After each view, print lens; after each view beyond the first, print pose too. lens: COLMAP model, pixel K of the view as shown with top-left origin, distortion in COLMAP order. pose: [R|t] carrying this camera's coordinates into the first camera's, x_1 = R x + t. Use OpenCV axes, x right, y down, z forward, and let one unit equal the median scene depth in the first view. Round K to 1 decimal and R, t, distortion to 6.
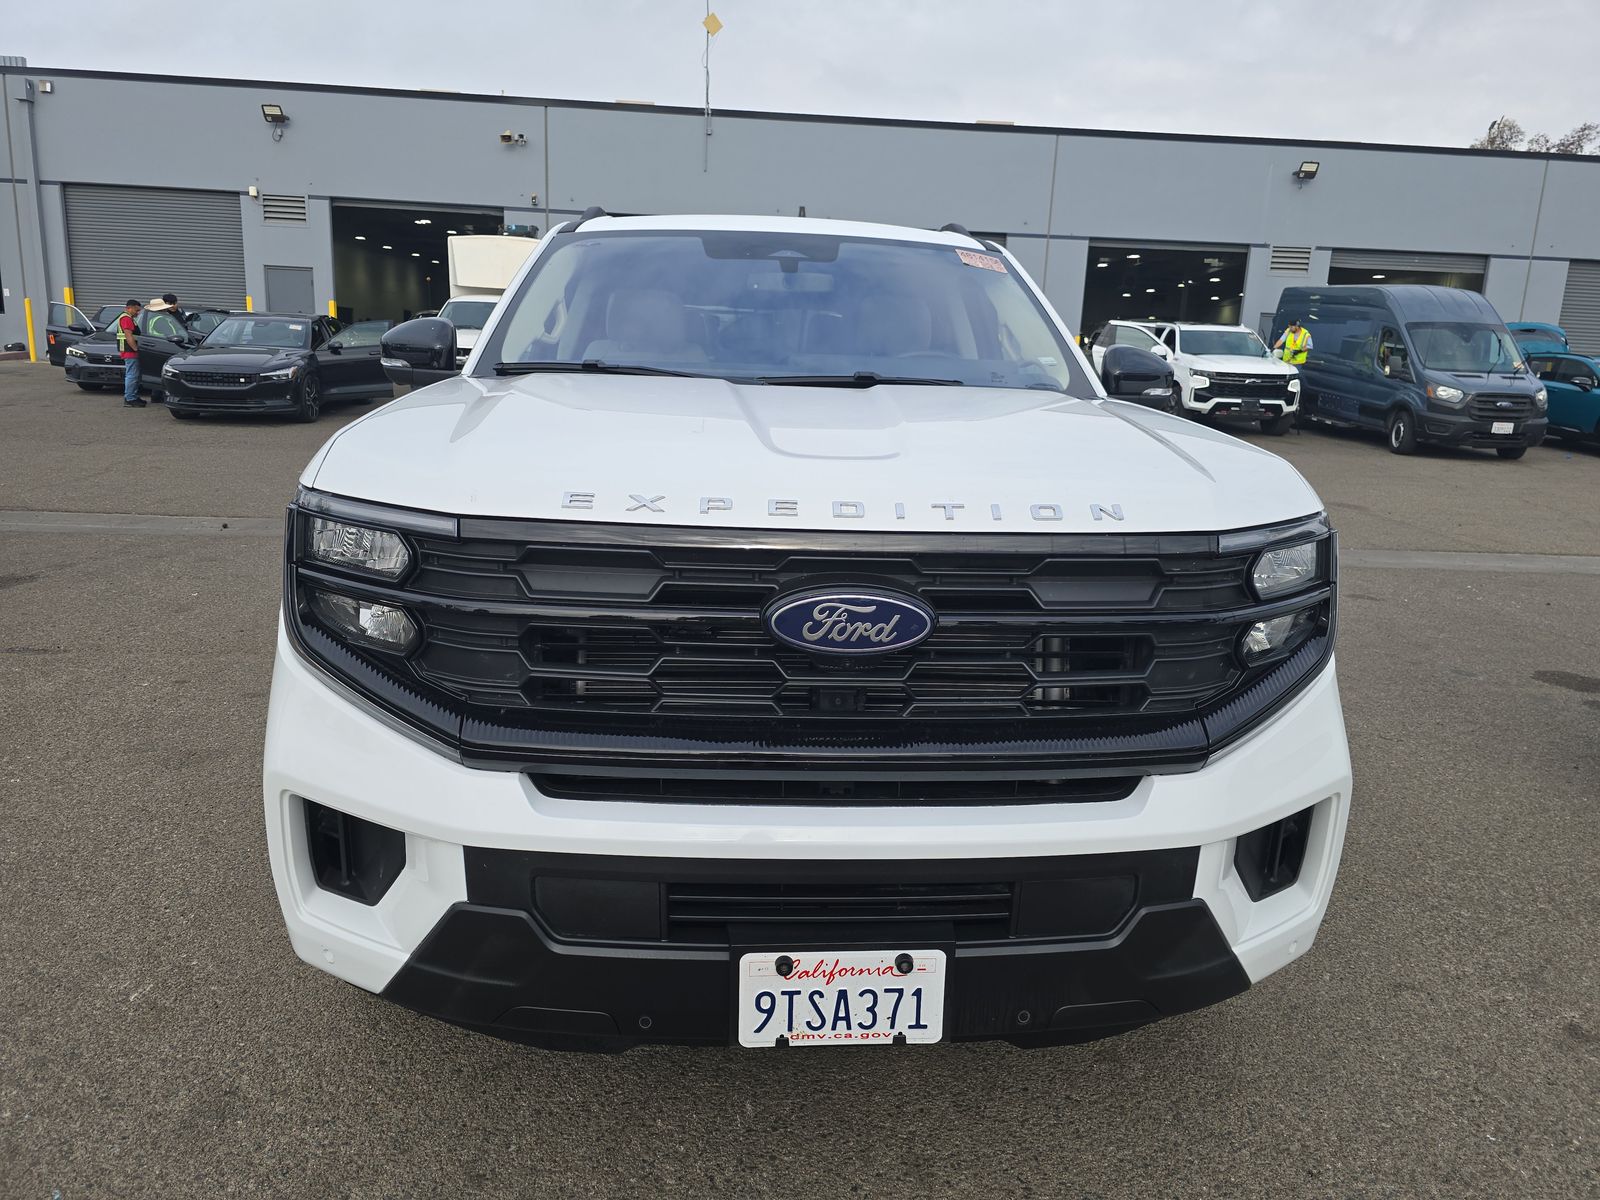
lens RADIAL K [[1047.0, 0, 800.0], [0, 1047.0, 600.0], [0, 0, 1]] dist [0.029362, -0.033753]
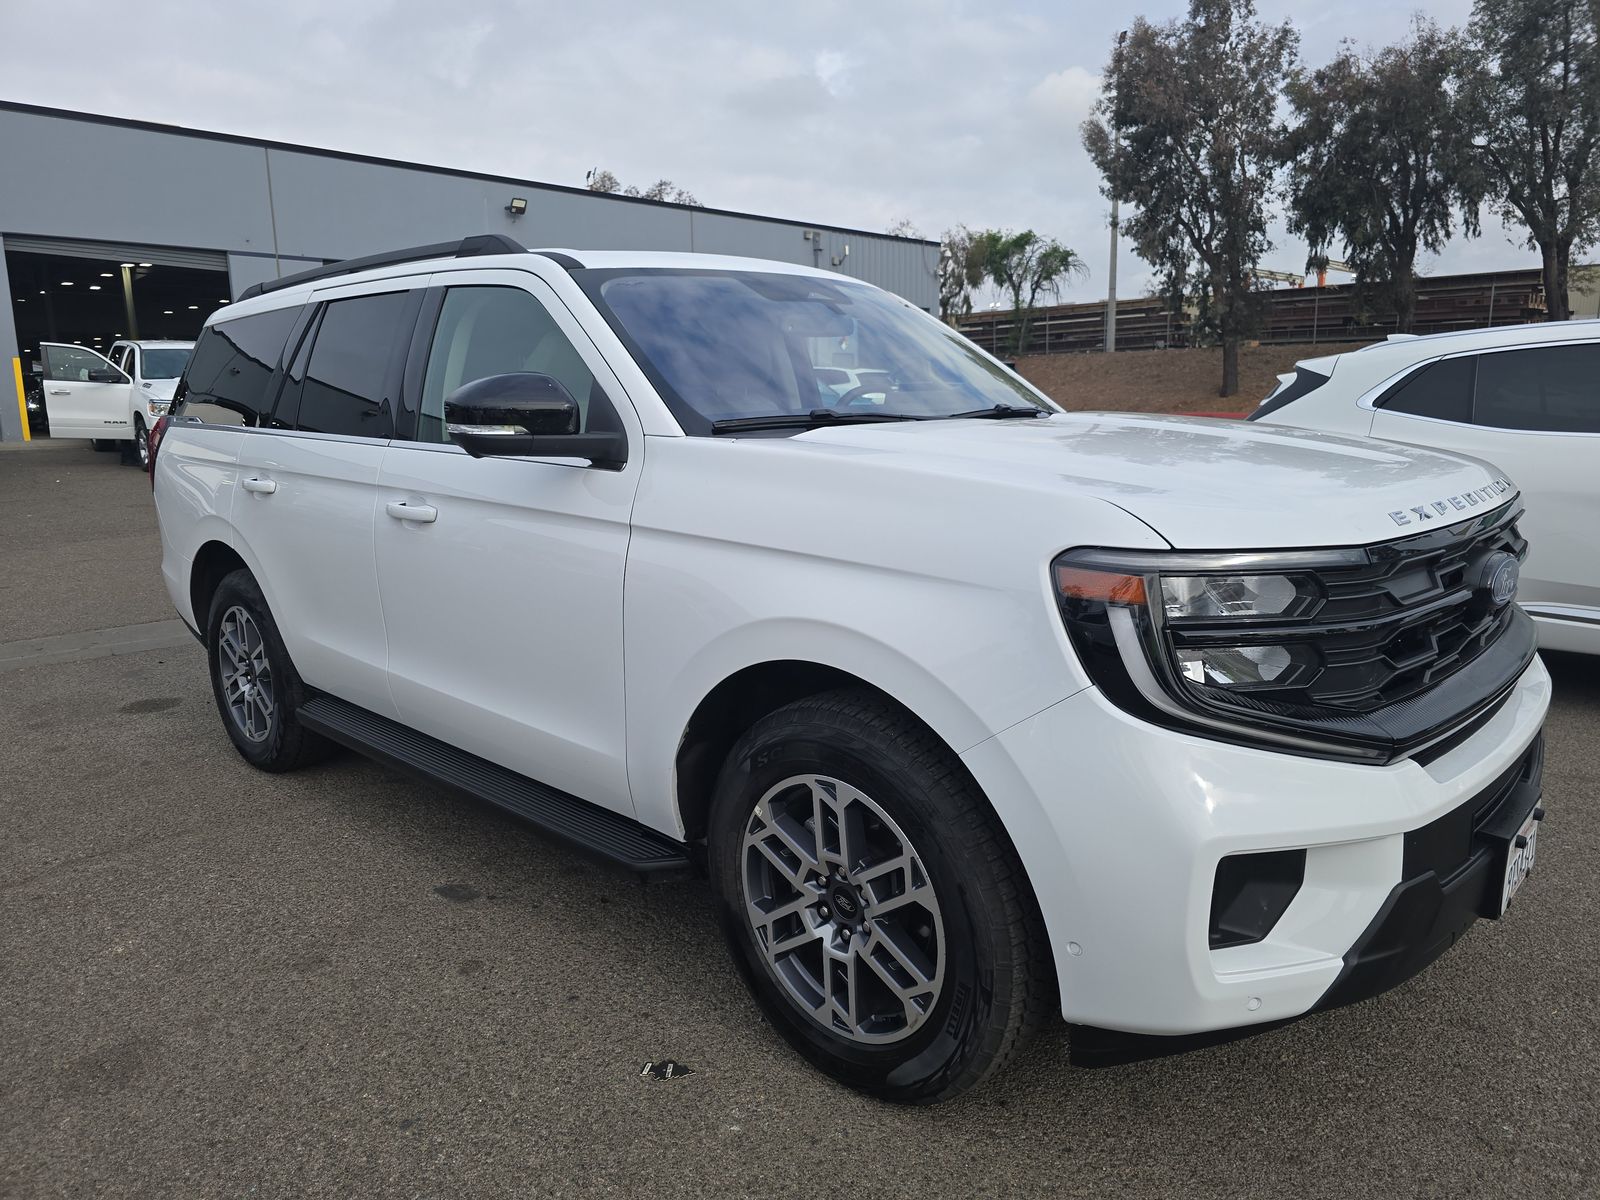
lens RADIAL K [[1047.0, 0, 800.0], [0, 1047.0, 600.0], [0, 0, 1]] dist [0.029362, -0.033753]
pose [[0.716043, -0.182063, 0.673895, -0.058602], [0.195290, 0.979087, 0.057011, -0.007866], [-0.670182, 0.090782, 0.736624, 0.022209]]
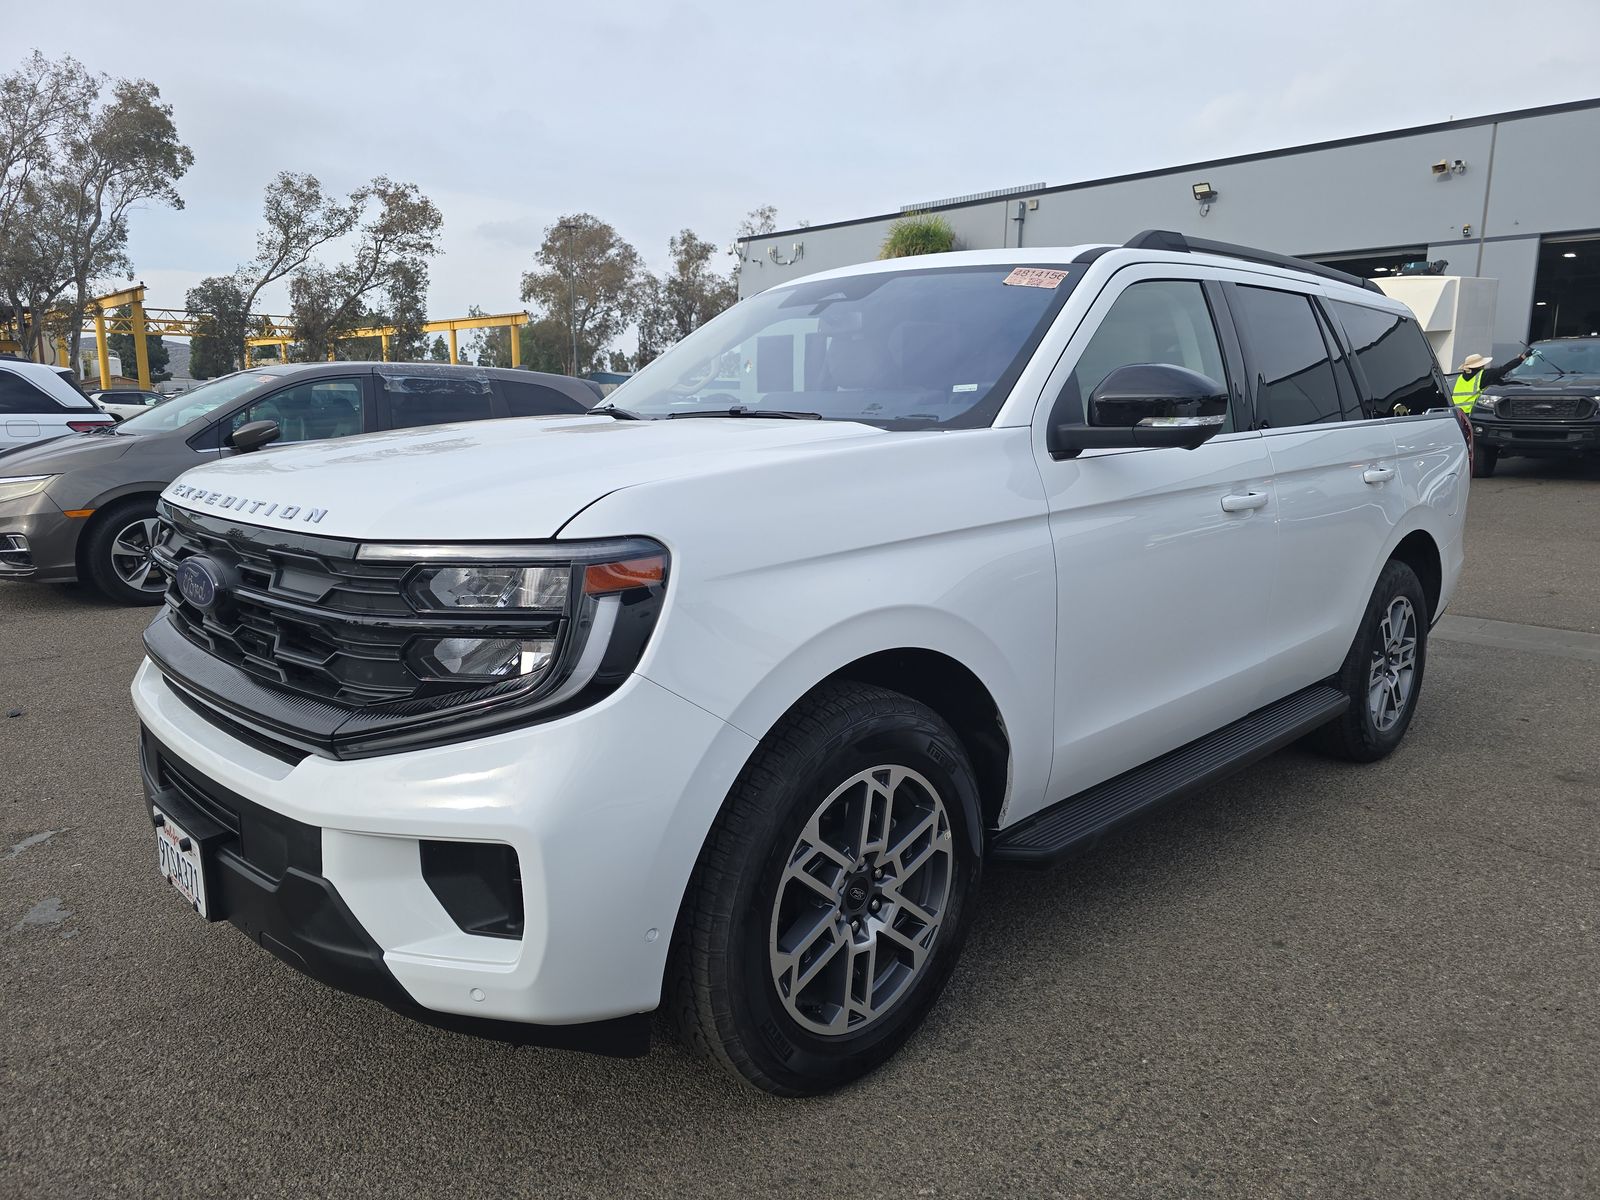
lens RADIAL K [[1047.0, 0, 800.0], [0, 1047.0, 600.0], [0, 0, 1]] dist [0.029362, -0.033753]
pose [[0.669636, 0.091535, -0.737027, 0.059216], [-0.131195, 0.991349, 0.003922, -0.002689], [0.731010, 0.094068, 0.675852, 0.024171]]
